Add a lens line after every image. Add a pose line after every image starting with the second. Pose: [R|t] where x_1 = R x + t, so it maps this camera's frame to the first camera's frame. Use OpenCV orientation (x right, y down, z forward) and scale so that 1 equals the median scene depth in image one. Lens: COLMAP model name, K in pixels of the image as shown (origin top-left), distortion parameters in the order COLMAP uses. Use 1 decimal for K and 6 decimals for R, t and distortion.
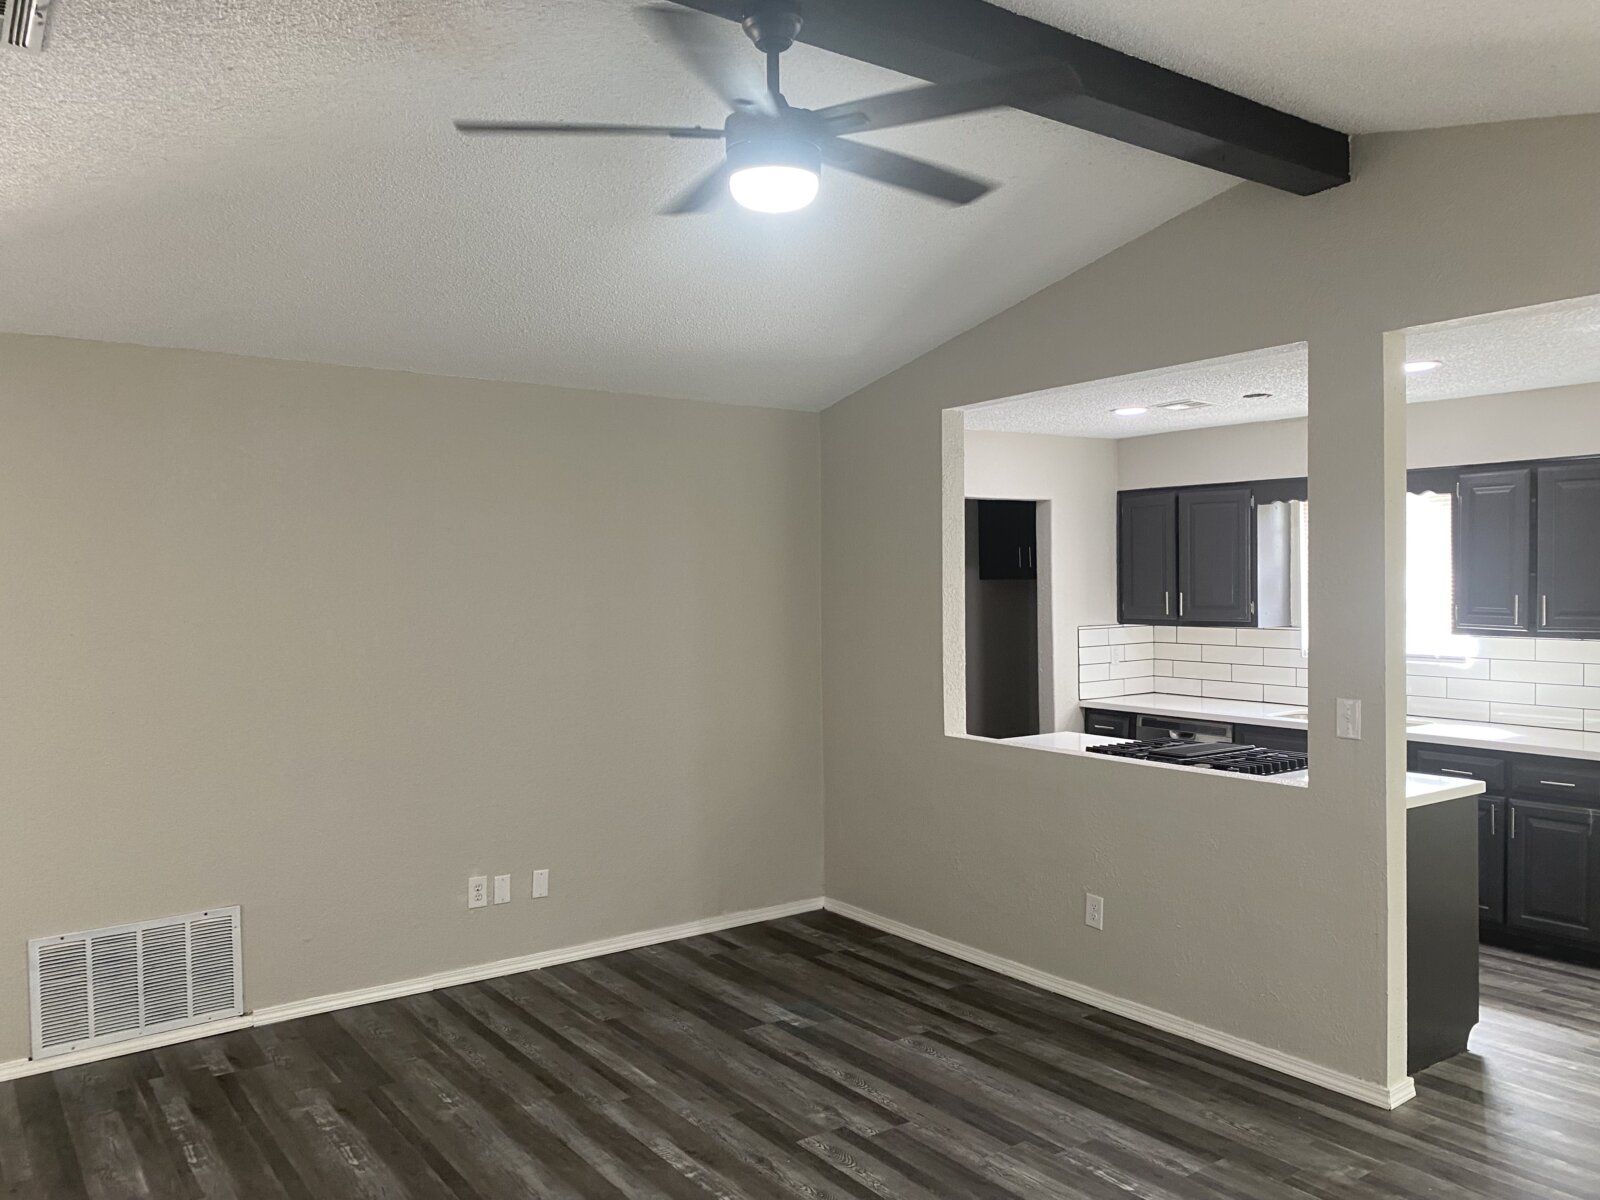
lens RADIAL K [[1213.7, 0, 790.9], [0, 1213.7, 603.9], [0, 0, 1]] dist [0.050840, -0.073129]
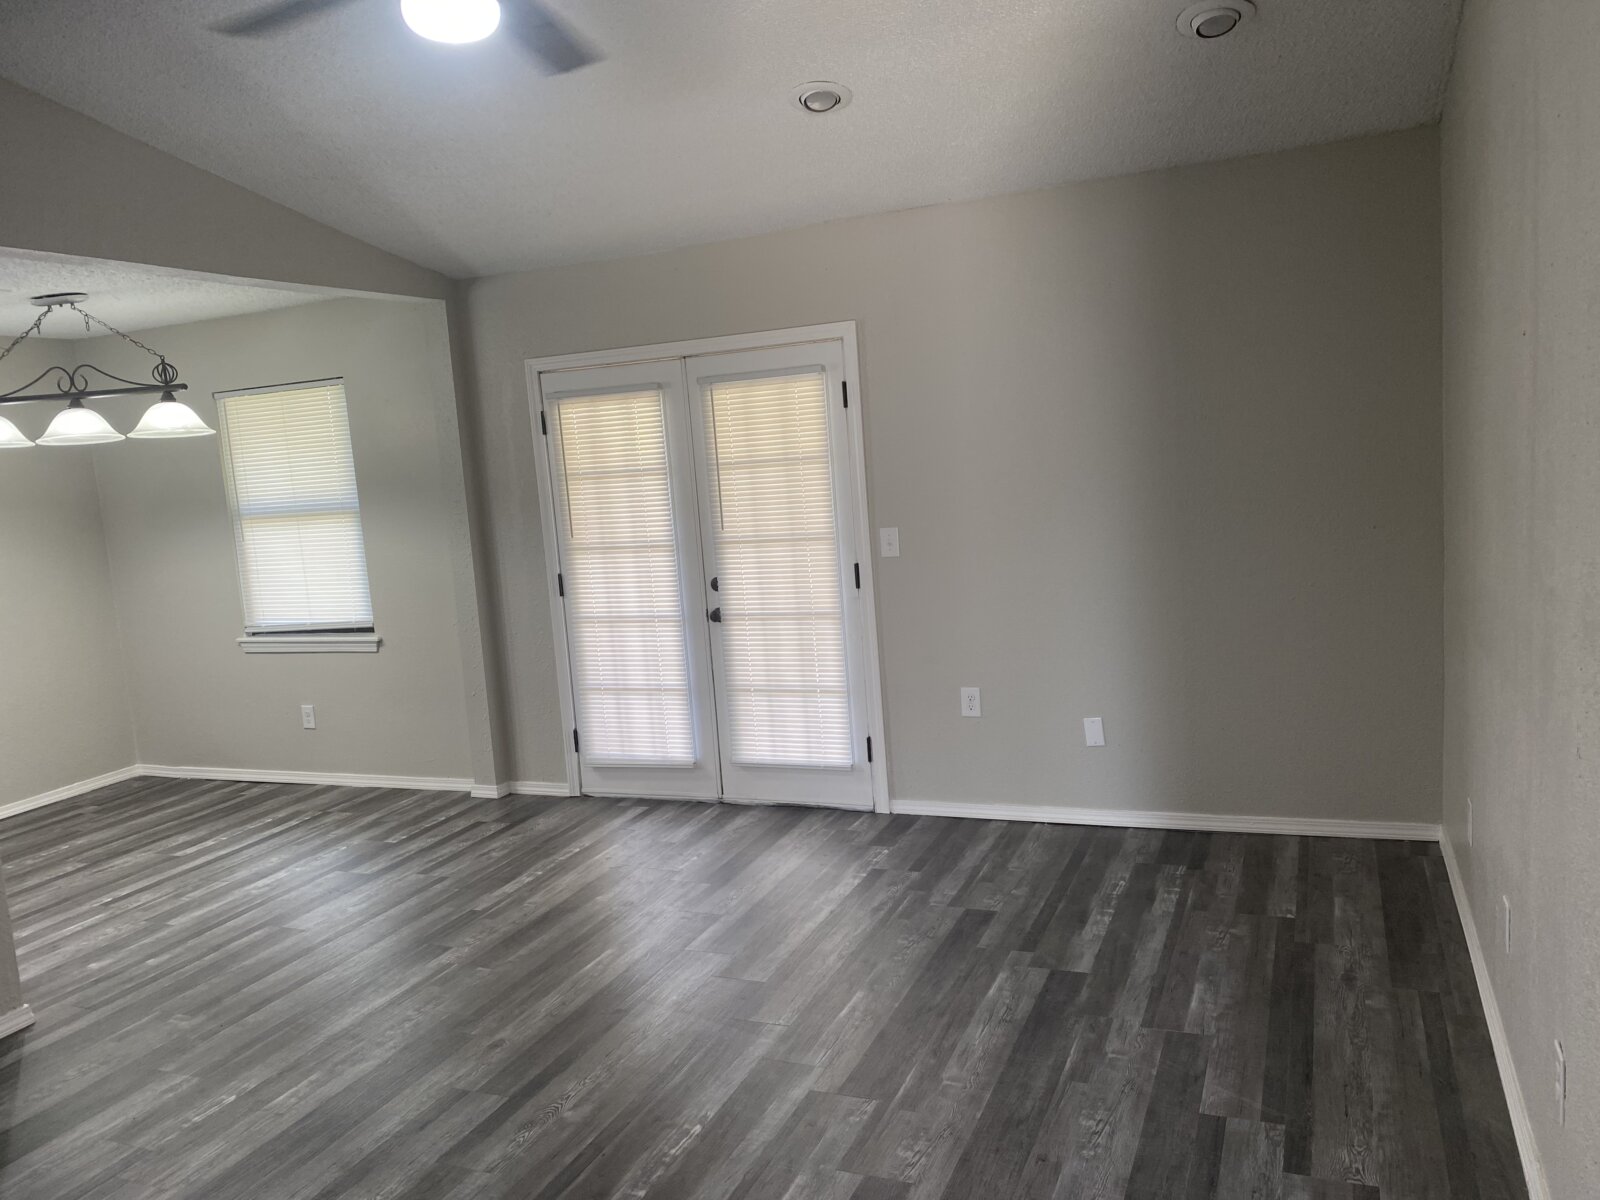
lens RADIAL K [[1213.7, 0, 787.9], [0, 1213.7, 606.8], [0, 0, 1]] dist [0.050840, -0.073129]
pose [[-0.512017, -0.062020, 0.856733, -0.552896], [0.095756, 0.987052, 0.128682, 0.002465], [-0.853621, 0.147925, -0.499449, 0.751333]]
